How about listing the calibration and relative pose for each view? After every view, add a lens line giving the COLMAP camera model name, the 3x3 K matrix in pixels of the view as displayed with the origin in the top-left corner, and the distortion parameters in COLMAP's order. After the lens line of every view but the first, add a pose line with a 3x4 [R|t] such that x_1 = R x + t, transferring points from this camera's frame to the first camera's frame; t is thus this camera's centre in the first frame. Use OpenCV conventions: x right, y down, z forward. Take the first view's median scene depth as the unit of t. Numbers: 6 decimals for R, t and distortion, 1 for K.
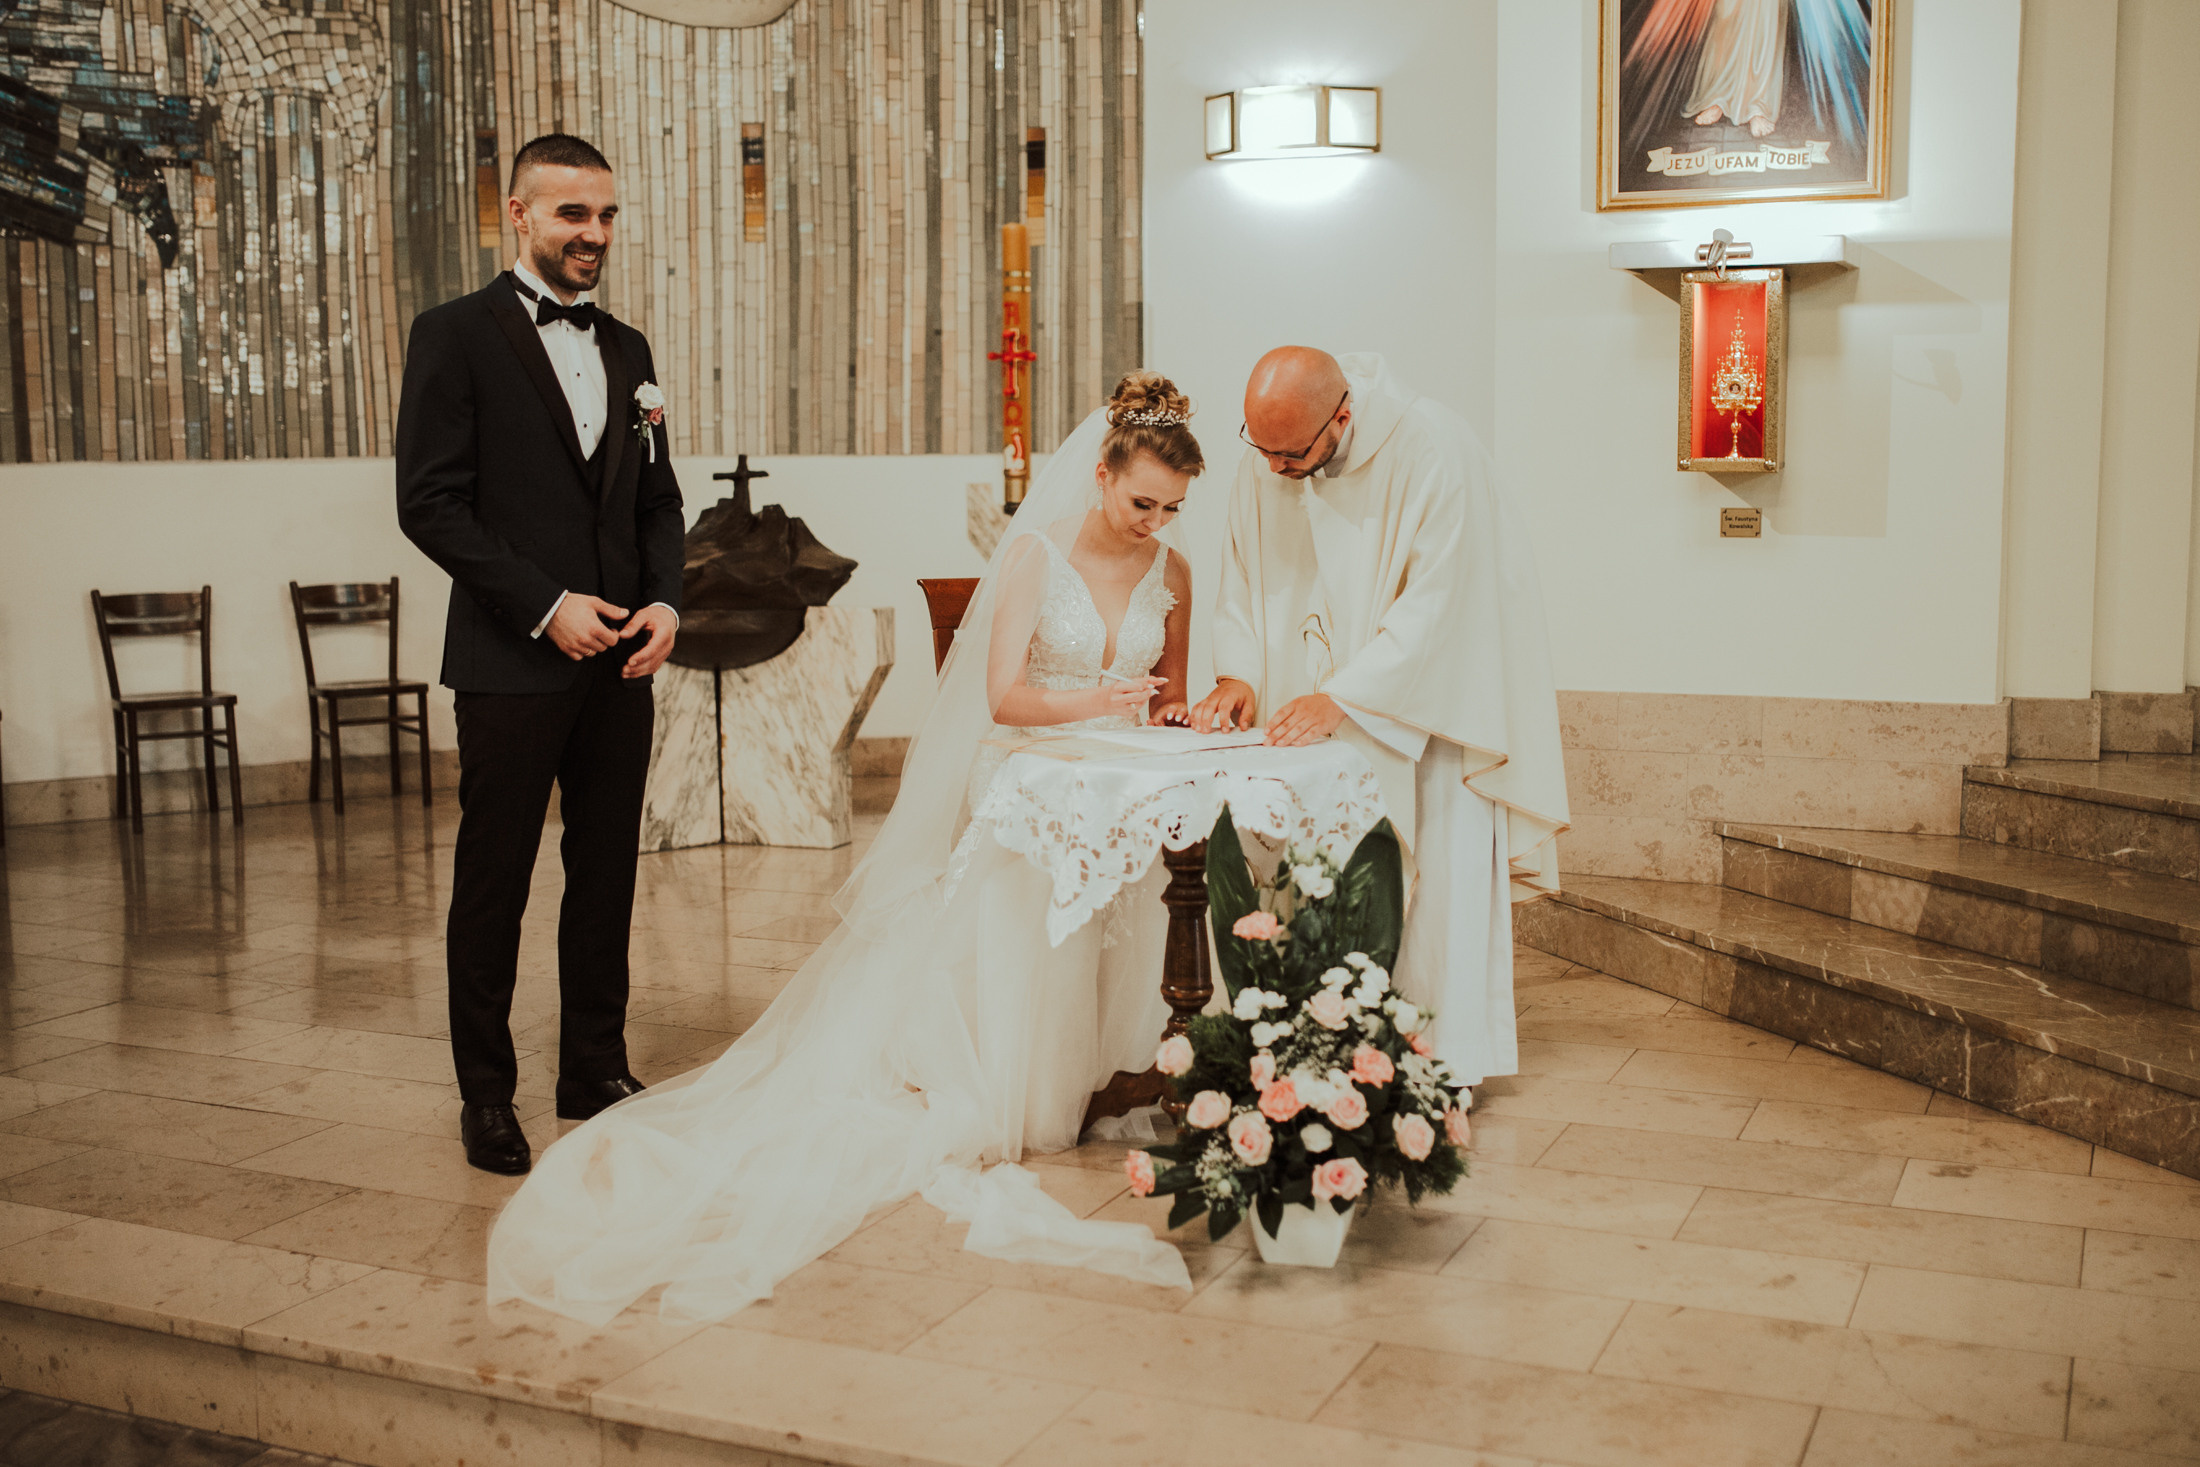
lens RADIAL K [[2342.0, 0, 1100.5], [0, 2342.0, 745.2], [0, 0, 1]] dist [-0.069235, 0.117863]
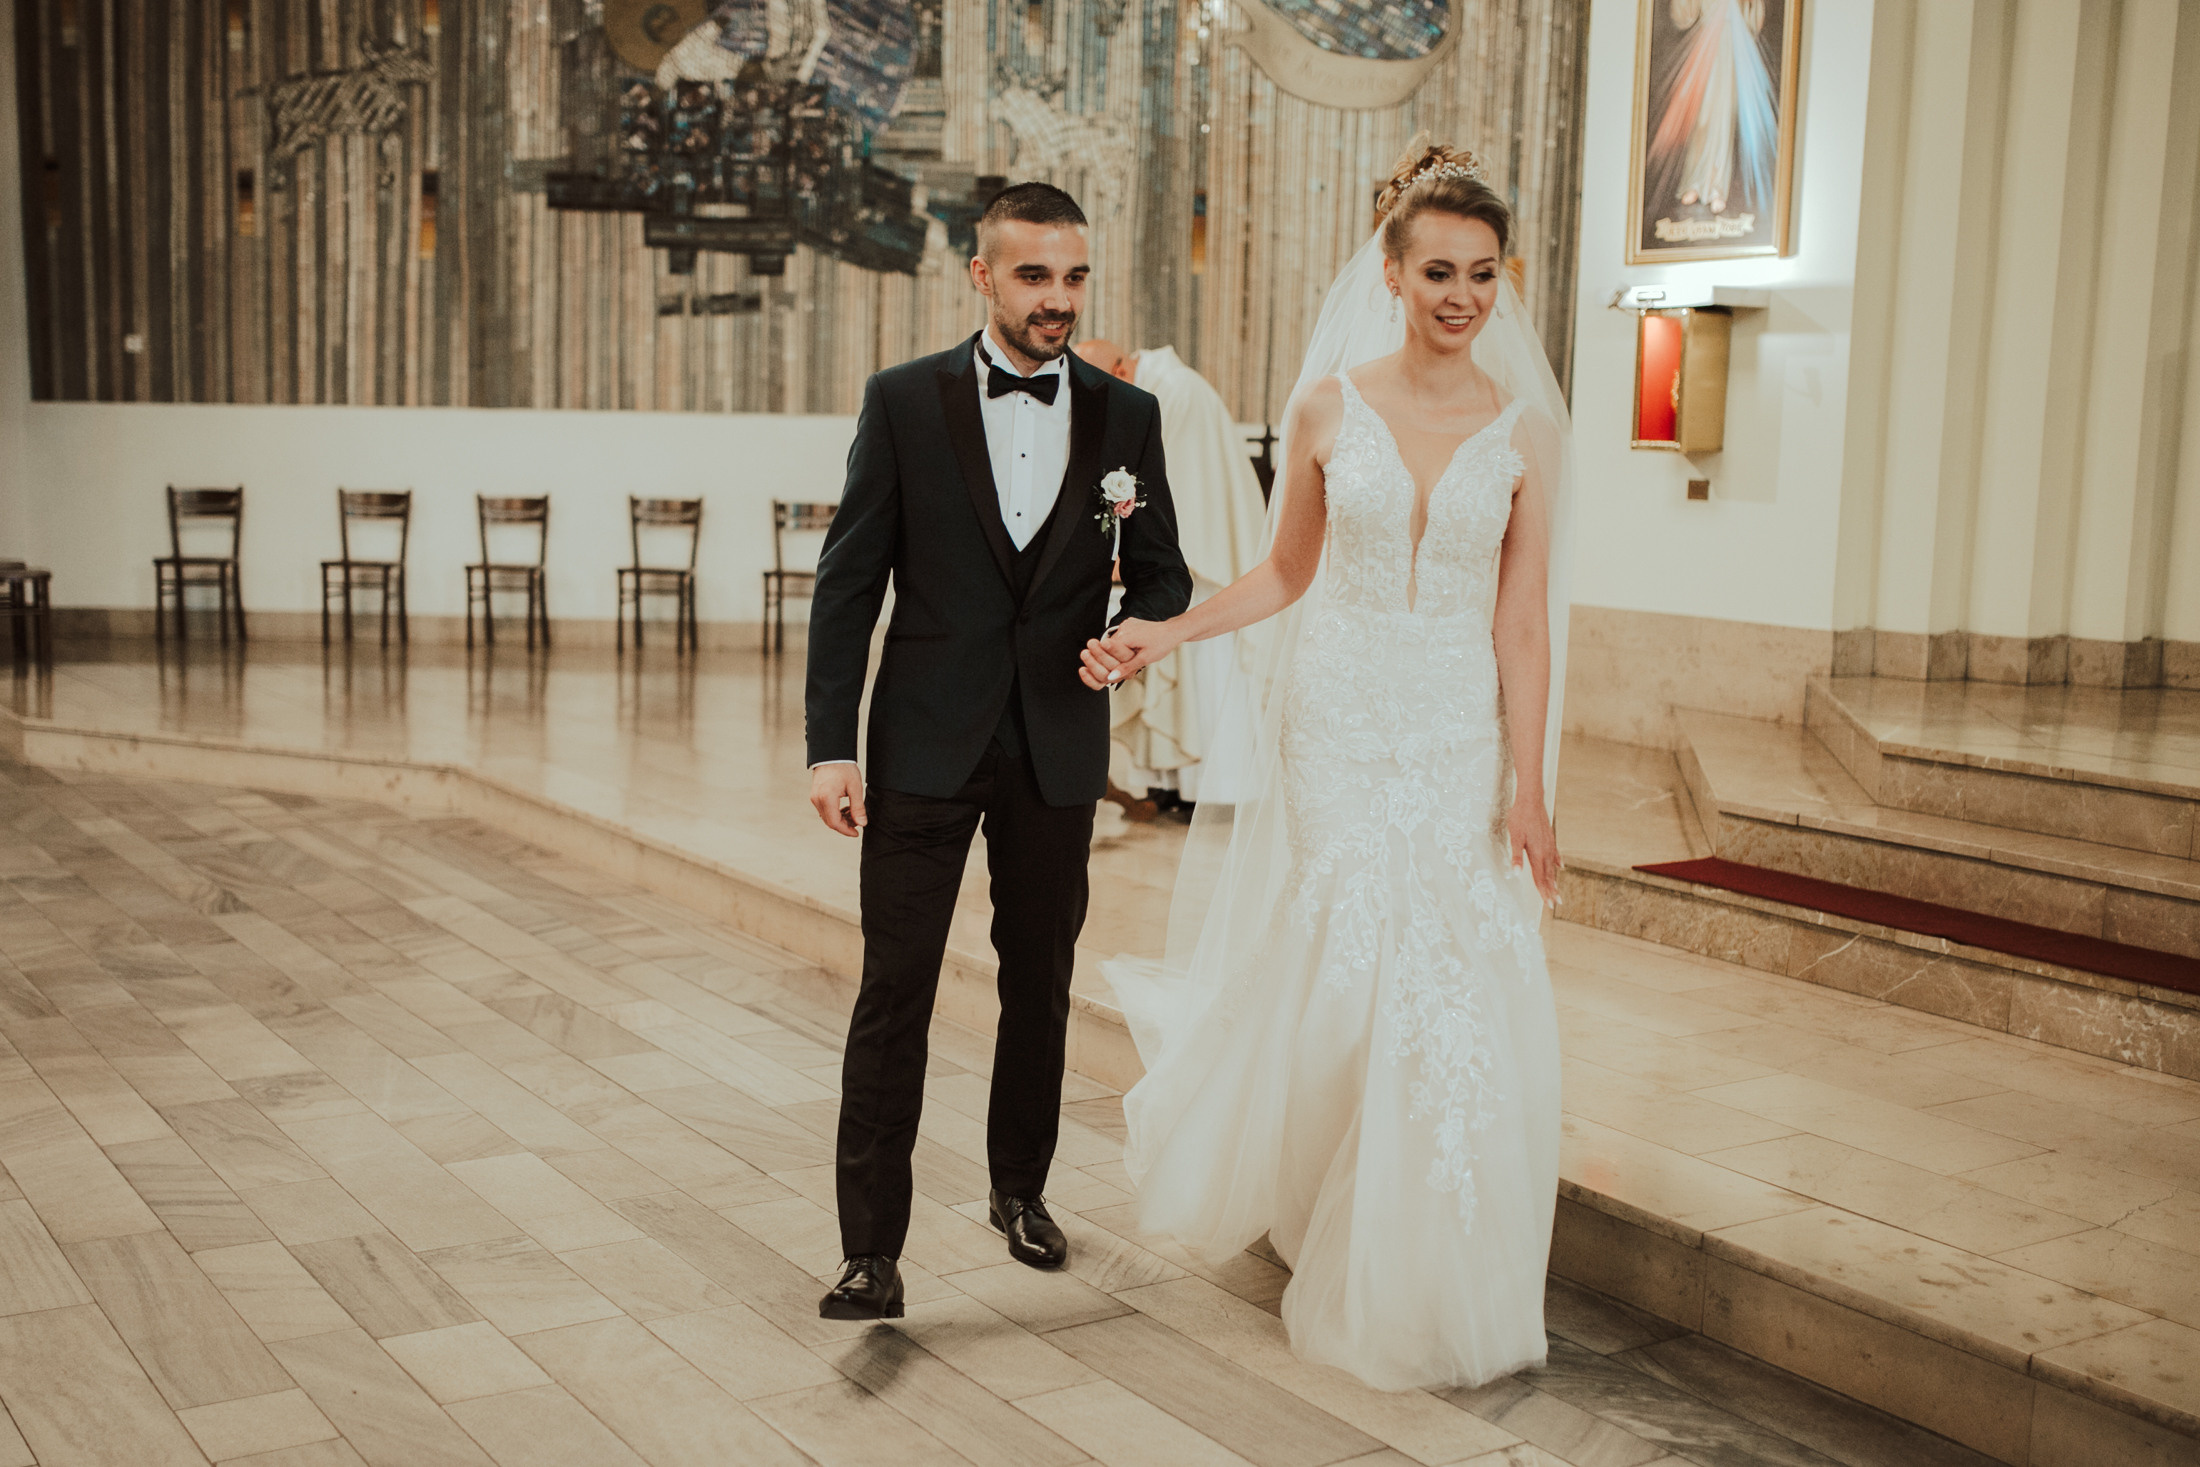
lens RADIAL K [[2342.0, 0, 1100.5], [0, 2342.0, 745.2], [0, 0, 1]] dist [-0.069235, 0.117863]
pose [[0.852179, 0.097833, -0.514023, 0.491584], [-0.093418, 0.995029, 0.034508, 0.028565], [0.514843, 0.018612, 0.857082, -0.257296]]
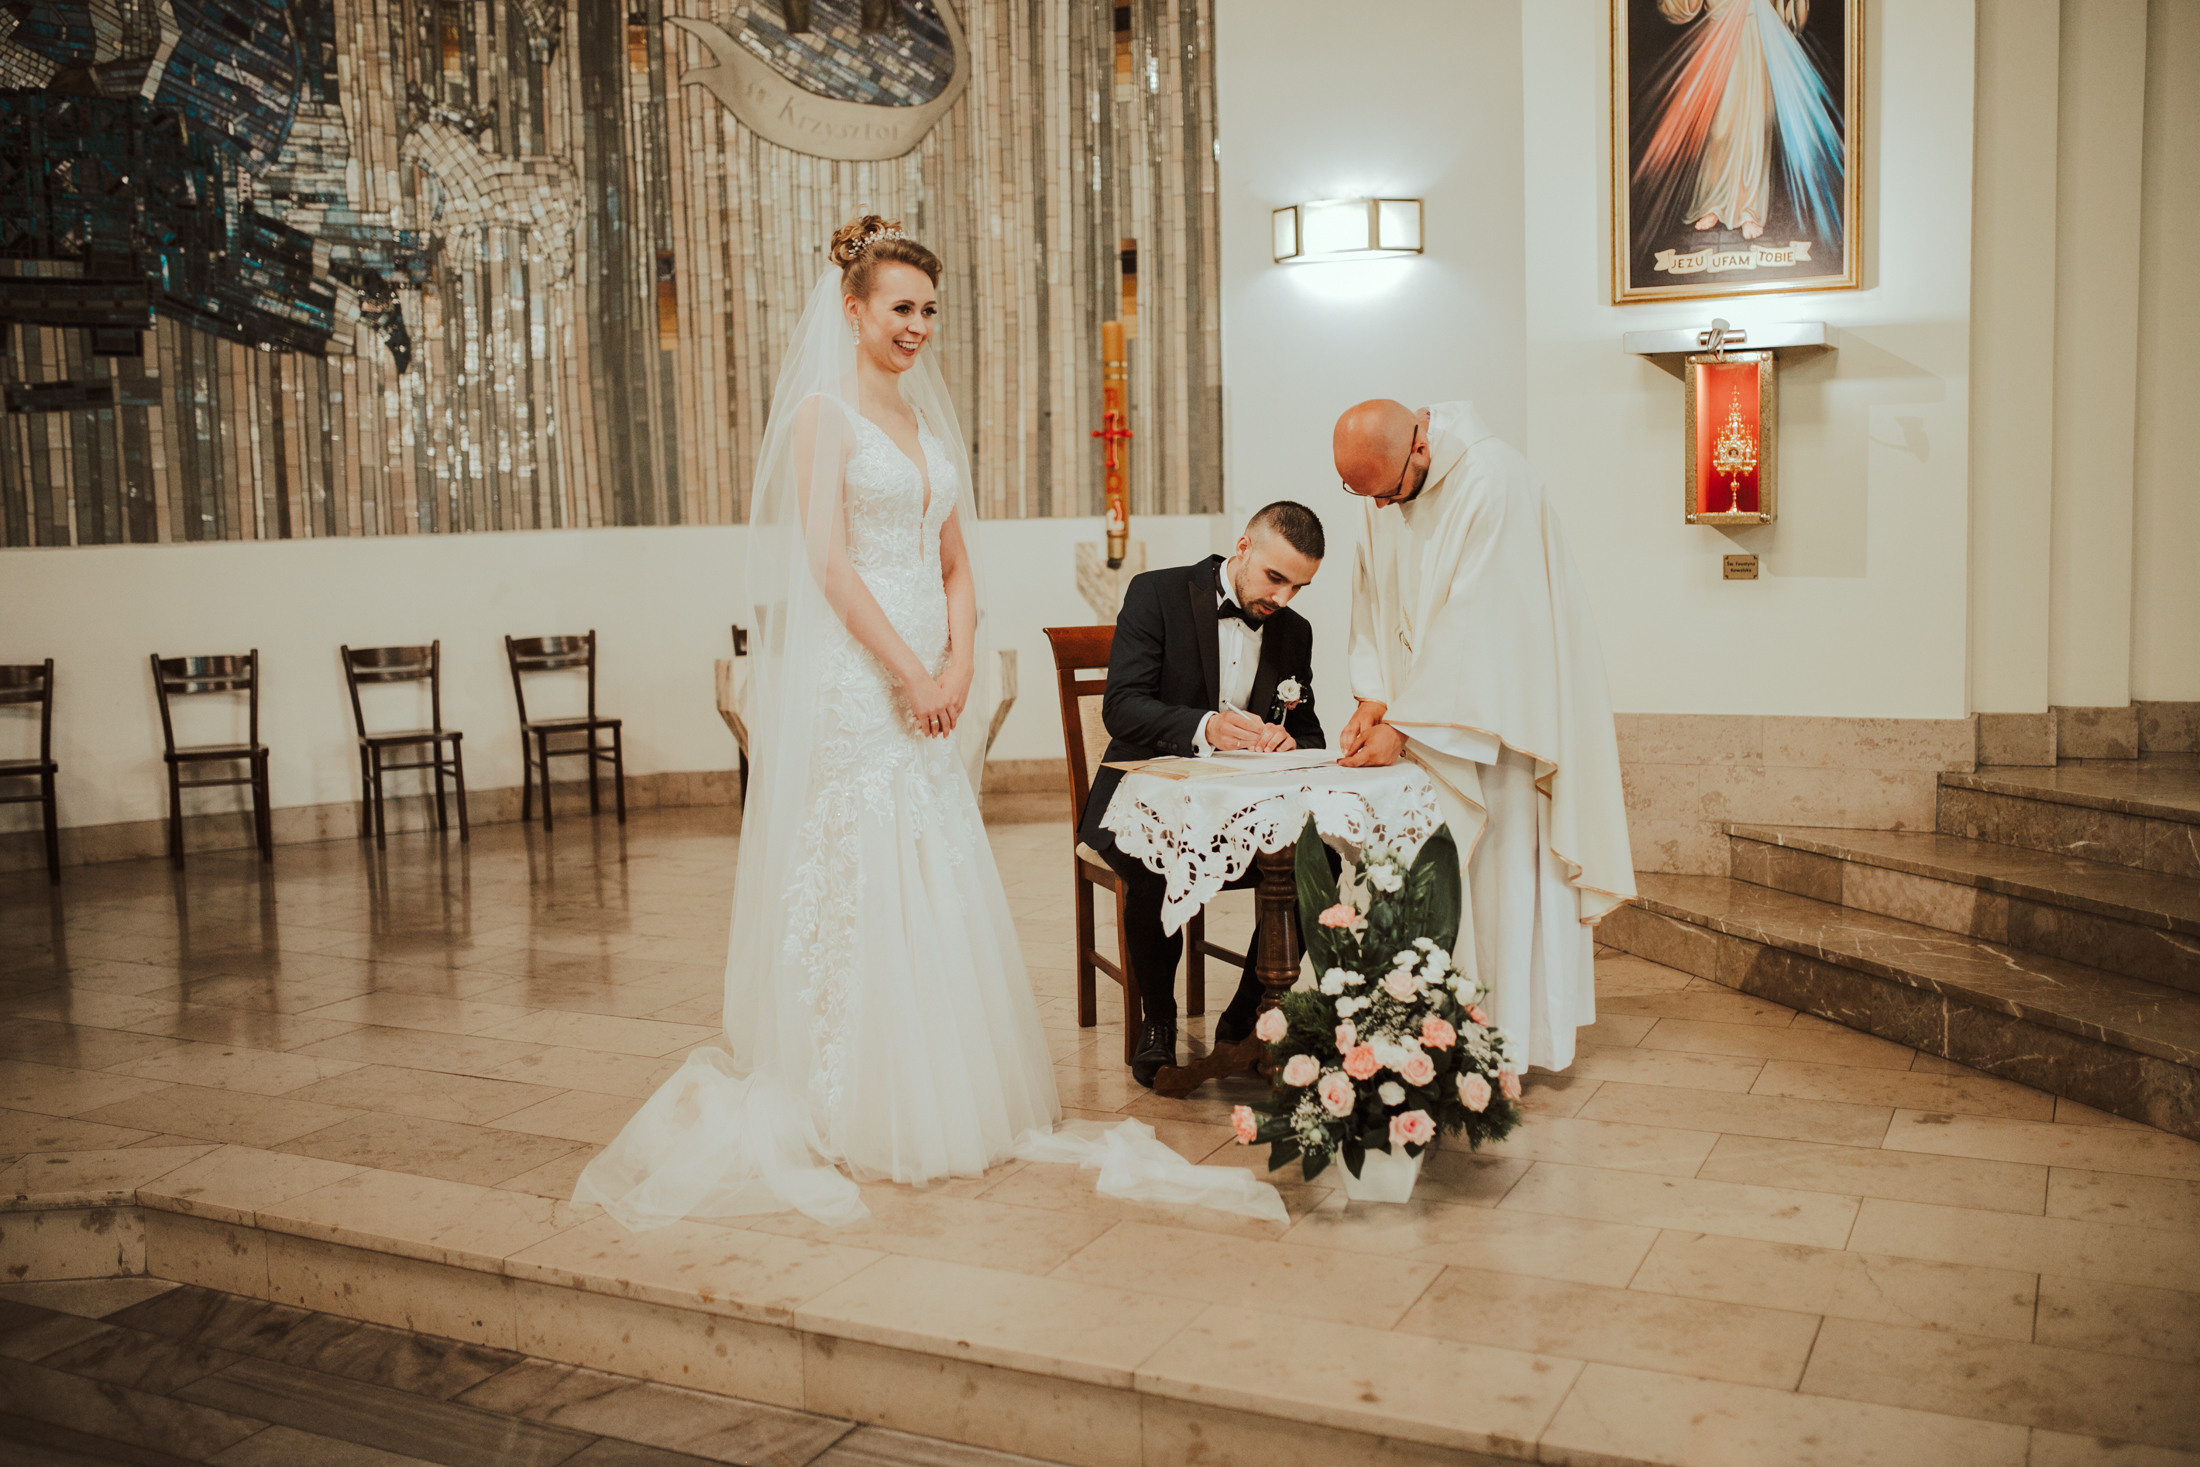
lens RADIAL K [[2031.9, 0, 1108.1], [0, 2031.9, 720.8], [0, 0, 1]] dist [-0.066863, 0.103788]
pose [[0.999223, -0.014515, -0.036651, -0.004816], [0.013754, 0.999686, -0.020927, -0.001019], [0.036943, 0.020406, 0.999109, -0.017346]]
